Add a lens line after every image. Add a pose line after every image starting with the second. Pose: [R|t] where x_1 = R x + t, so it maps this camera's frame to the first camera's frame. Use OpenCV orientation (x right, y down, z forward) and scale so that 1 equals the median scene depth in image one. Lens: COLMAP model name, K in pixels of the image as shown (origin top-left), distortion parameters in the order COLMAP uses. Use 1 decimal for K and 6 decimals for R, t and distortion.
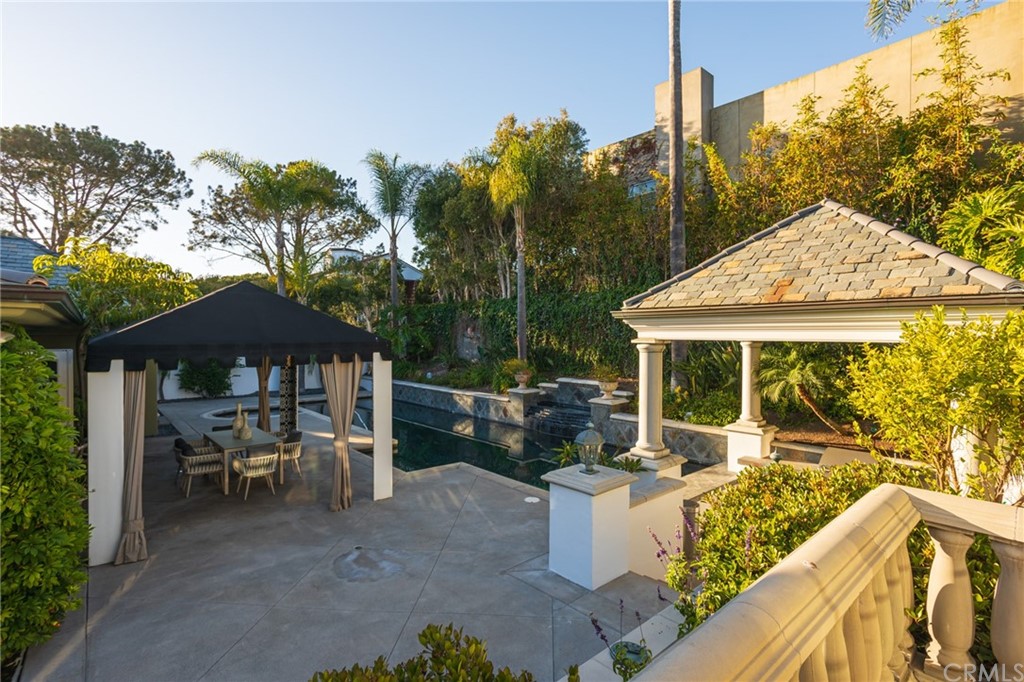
lens RADIAL K [[496.5, 0, 514.6], [0, 496.5, 332.9], [0, 0, 1]] dist [-0.004916, 0.003010]
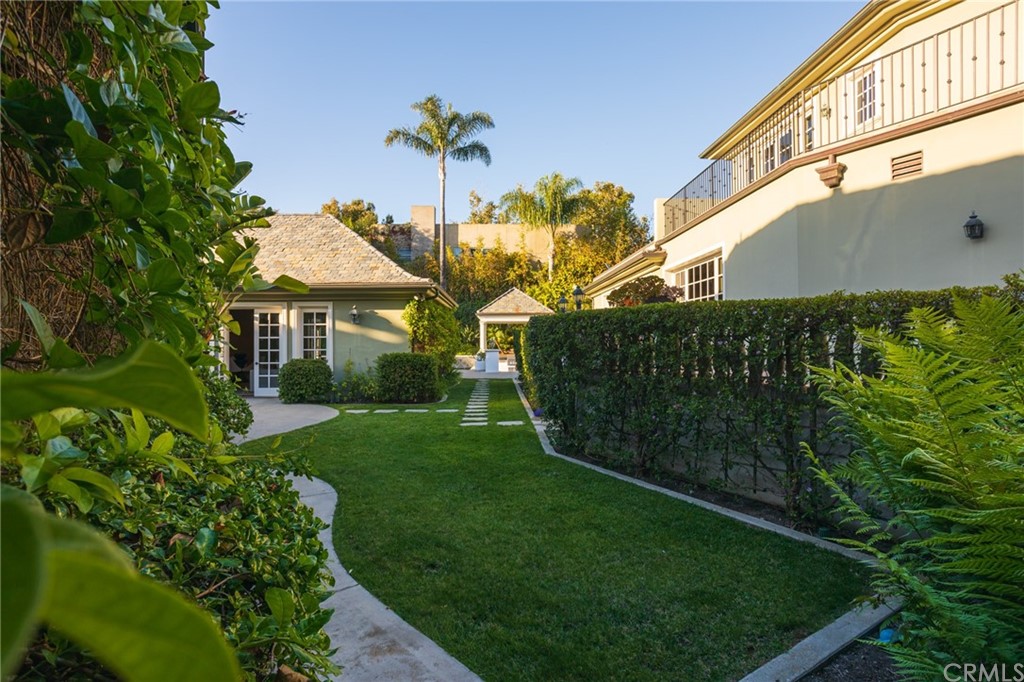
lens RADIAL K [[529.7, 0, 522.8], [0, 529.7, 344.0], [0, 0, 1]] dist [-0.048846, 0.023111]
pose [[0.619852, -0.008571, 0.784672, -1.702664], [0.004467, 0.999963, 0.007394, 0.099766], [-0.784706, -0.001078, 0.619867, -1.080890]]
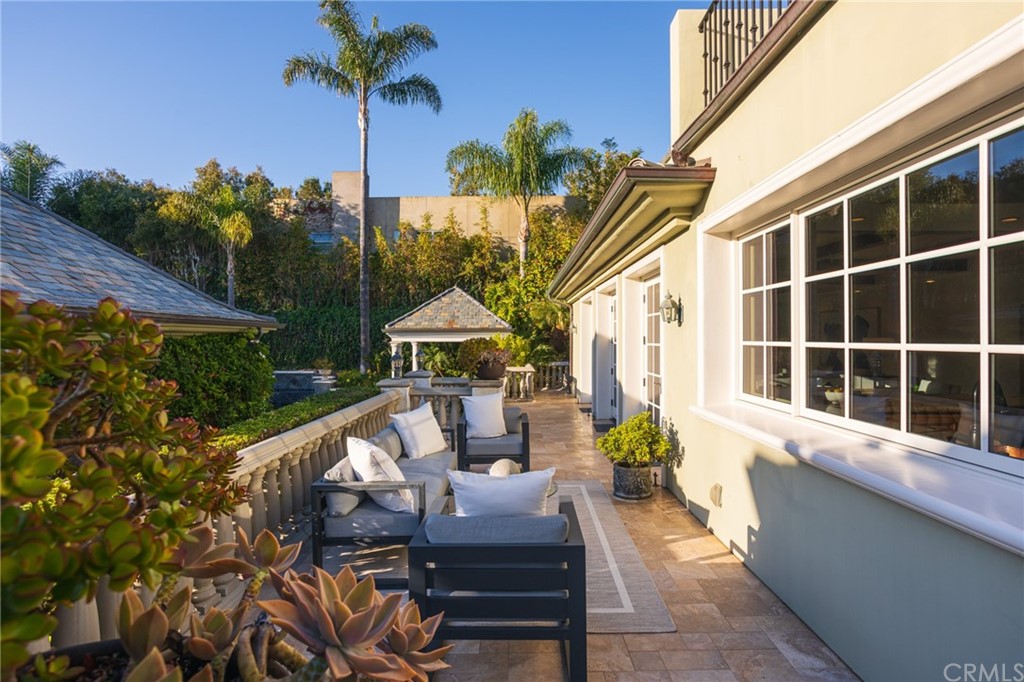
lens RADIAL K [[529.7, 0, 518.9], [0, 529.7, 334.7], [0, 0, 1]] dist [-0.048846, 0.023111]
pose [[0.663455, 0.002397, 0.748213, -0.755632], [0.001971, 0.999986, -0.004951, -0.003507], [-0.748214, 0.004760, 0.663441, -0.664697]]
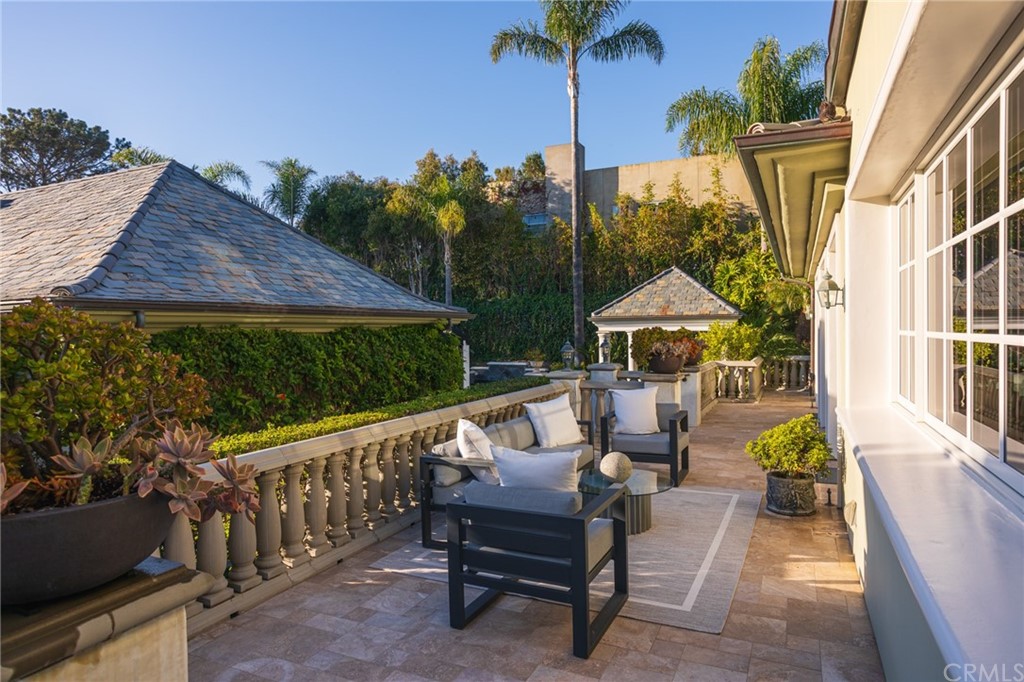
lens RADIAL K [[623.0, 0, 499.1], [0, 623.0, 338.1], [0, 0, 1]] dist [-0.037298, 0.009313]
pose [[0.925247, -0.016163, 0.379020, -0.714041], [0.010532, 0.999801, 0.016925, -0.004458], [-0.379218, -0.011668, 0.925234, -0.786503]]
